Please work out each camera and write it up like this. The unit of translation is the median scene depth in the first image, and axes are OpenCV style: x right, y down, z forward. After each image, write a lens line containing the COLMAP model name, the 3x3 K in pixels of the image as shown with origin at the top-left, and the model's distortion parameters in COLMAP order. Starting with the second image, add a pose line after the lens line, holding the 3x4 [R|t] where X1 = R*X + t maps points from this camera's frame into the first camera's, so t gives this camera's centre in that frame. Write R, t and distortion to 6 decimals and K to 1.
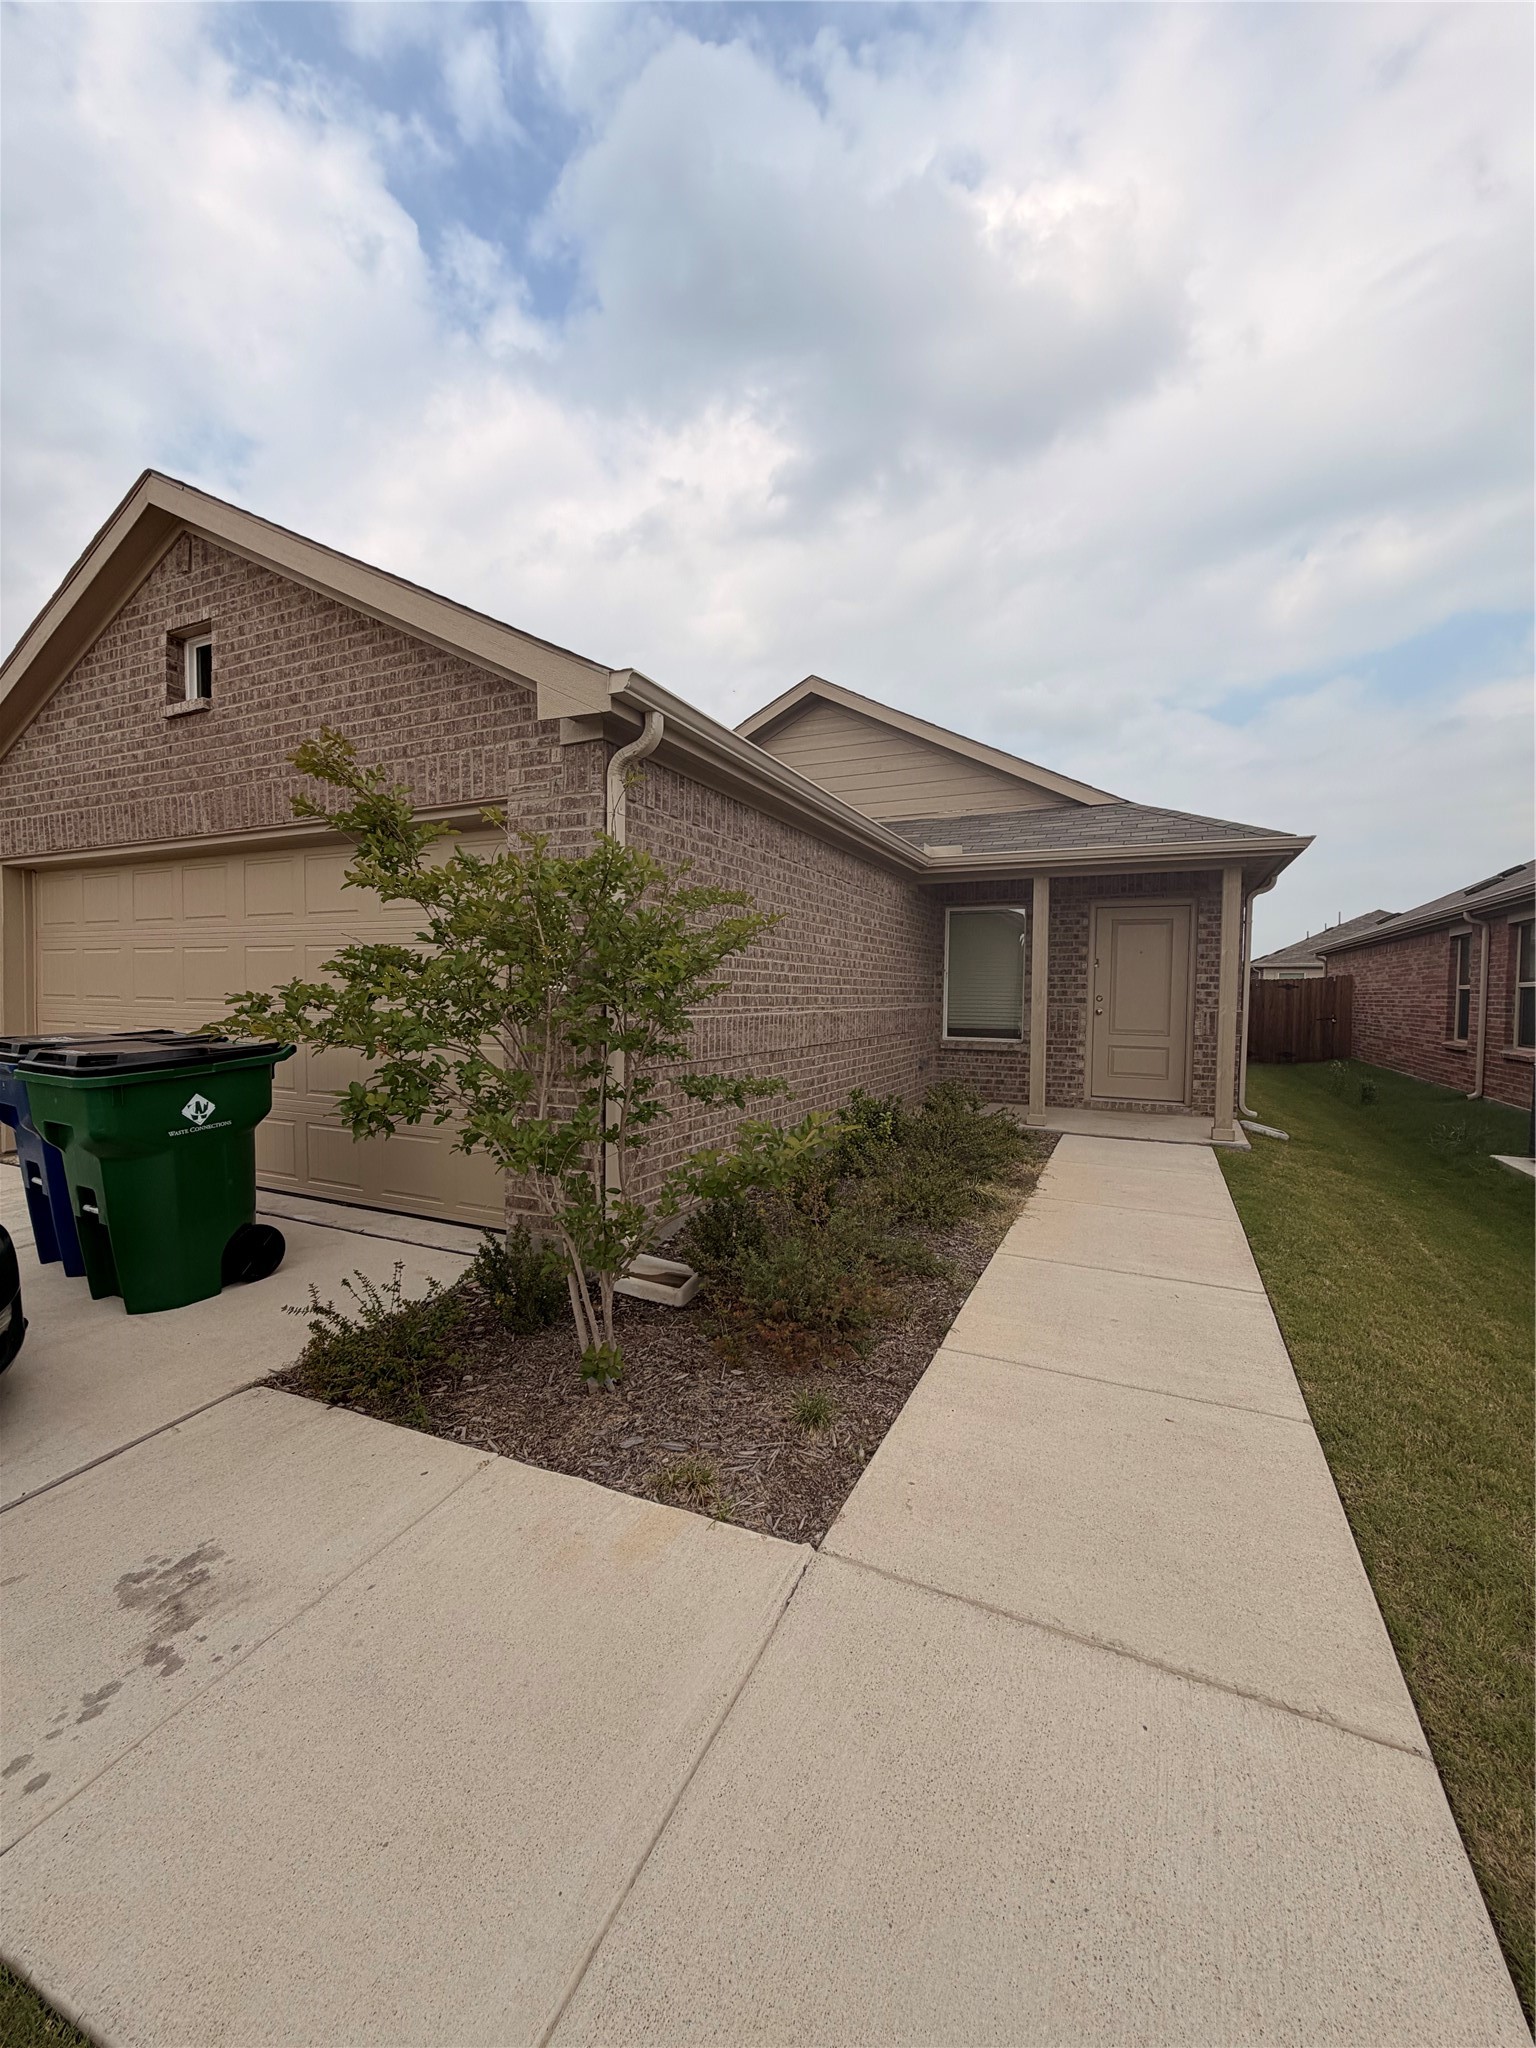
lens RADIAL K [[818.8, 0, 767.6], [0, 818.8, 1014.1], [0, 0, 1]] dist [-0.000951, -0.000191]
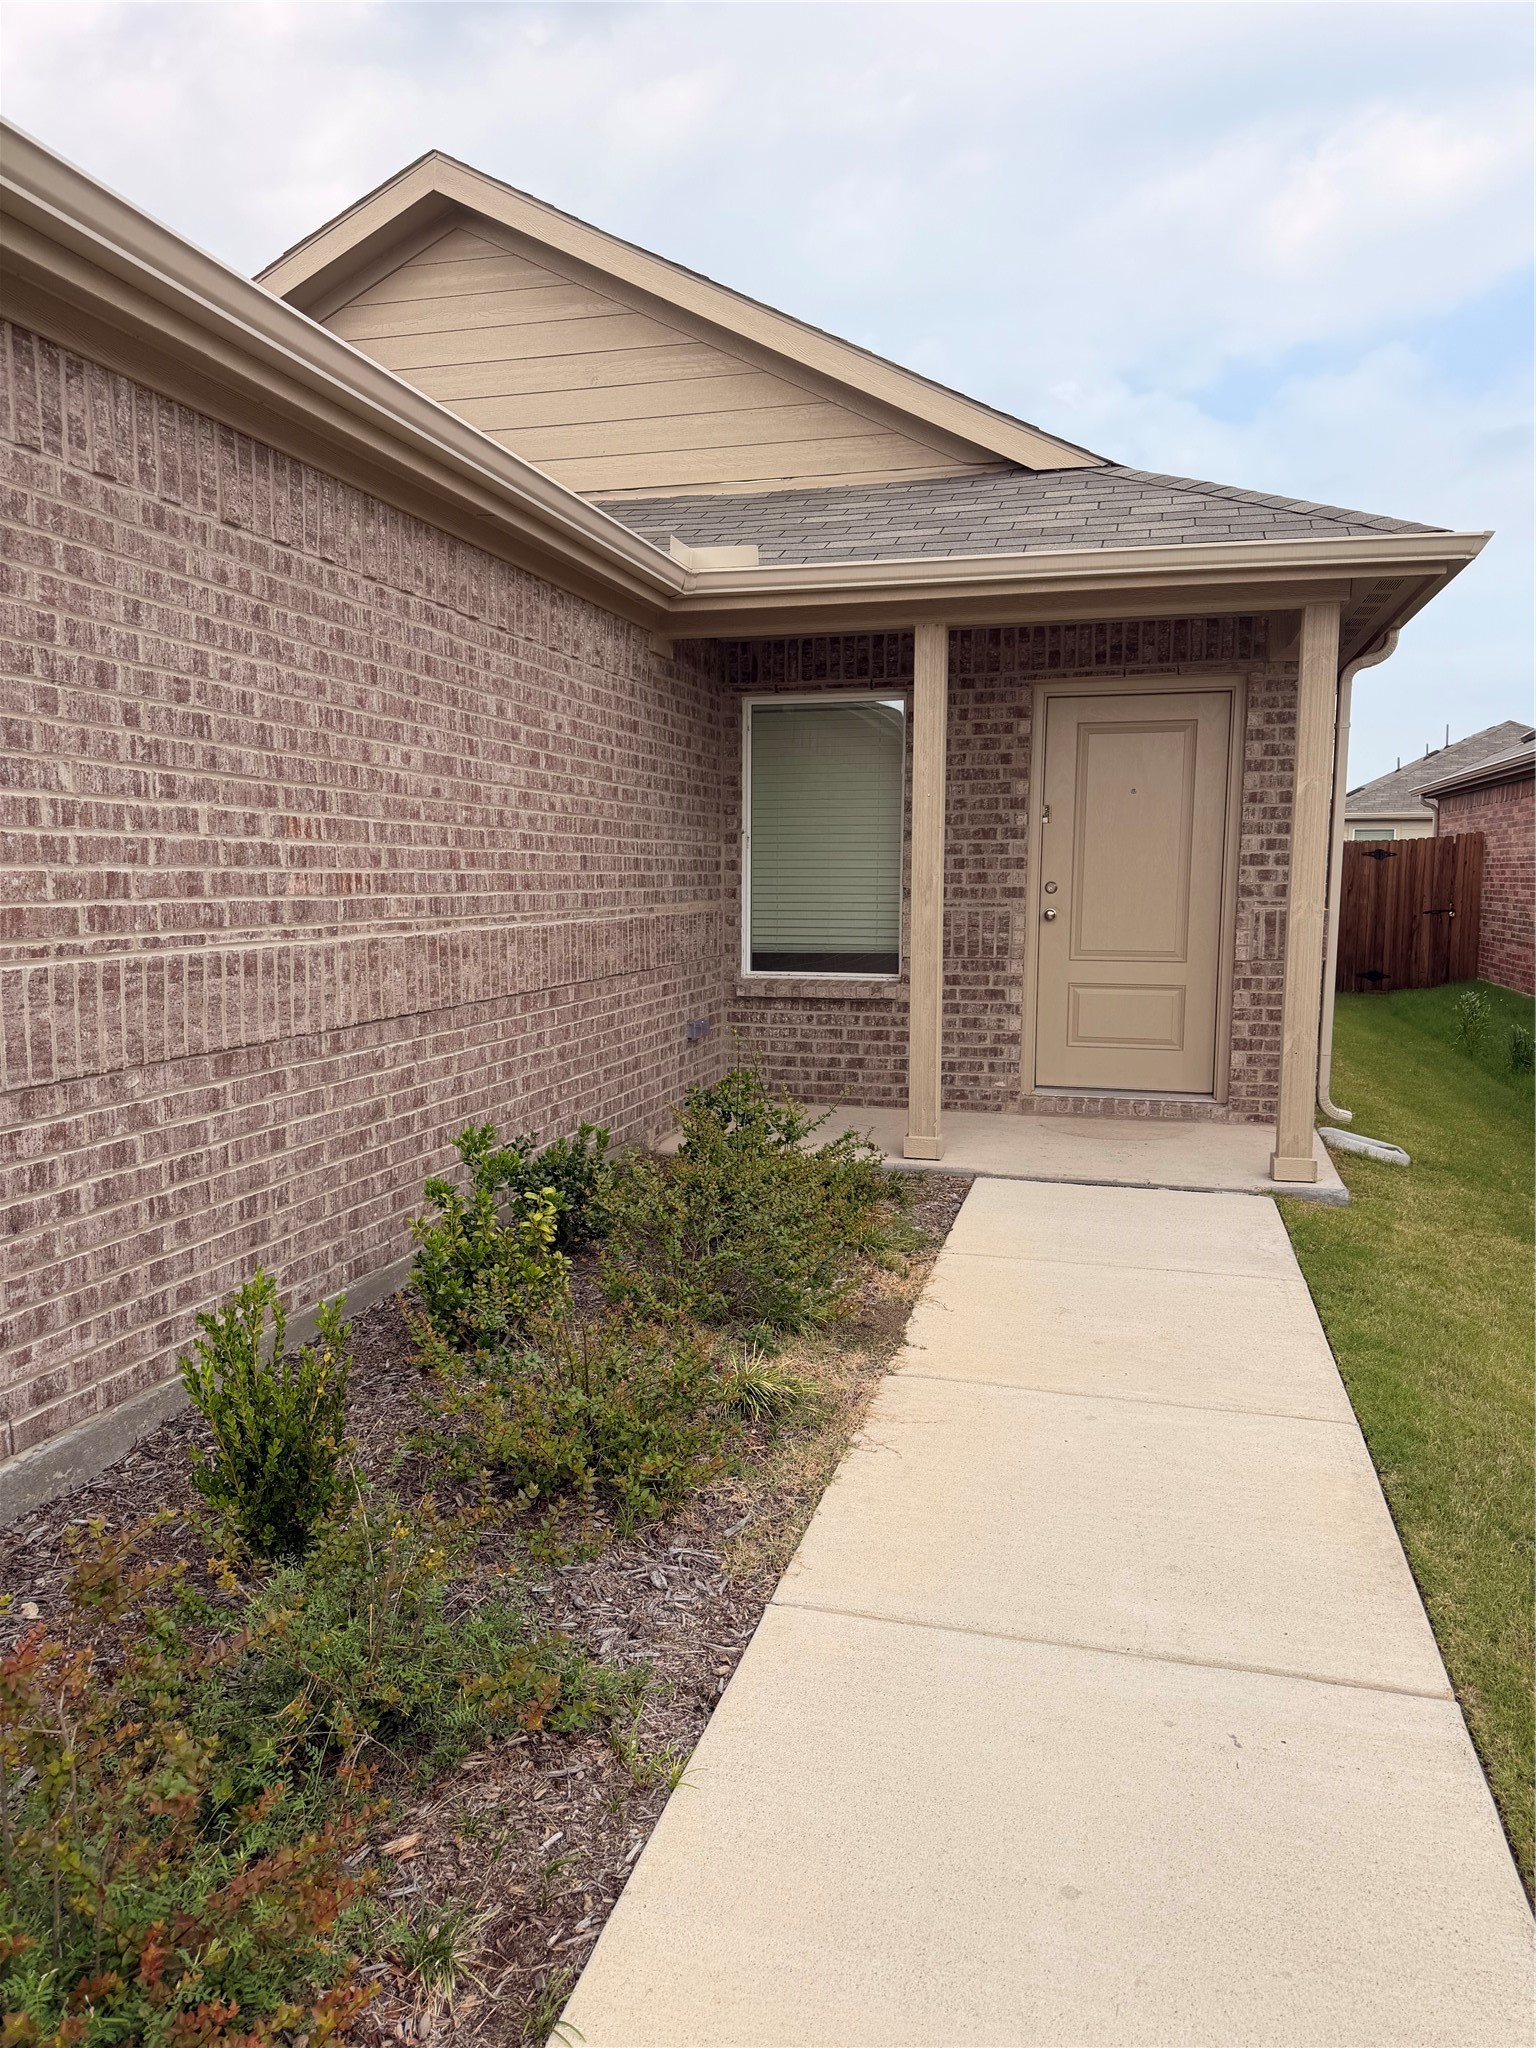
lens RADIAL K [[1407.3, 0, 768.0], [0, 1407.3, 1024.0], [0, 0, 1]] dist [0.146058, -0.270663]
pose [[0.983379, -0.030289, 0.179020, 0.090426], [0.015609, 0.996440, 0.082847, -0.011211], [-0.180892, -0.078676, 0.980351, 0.207116]]
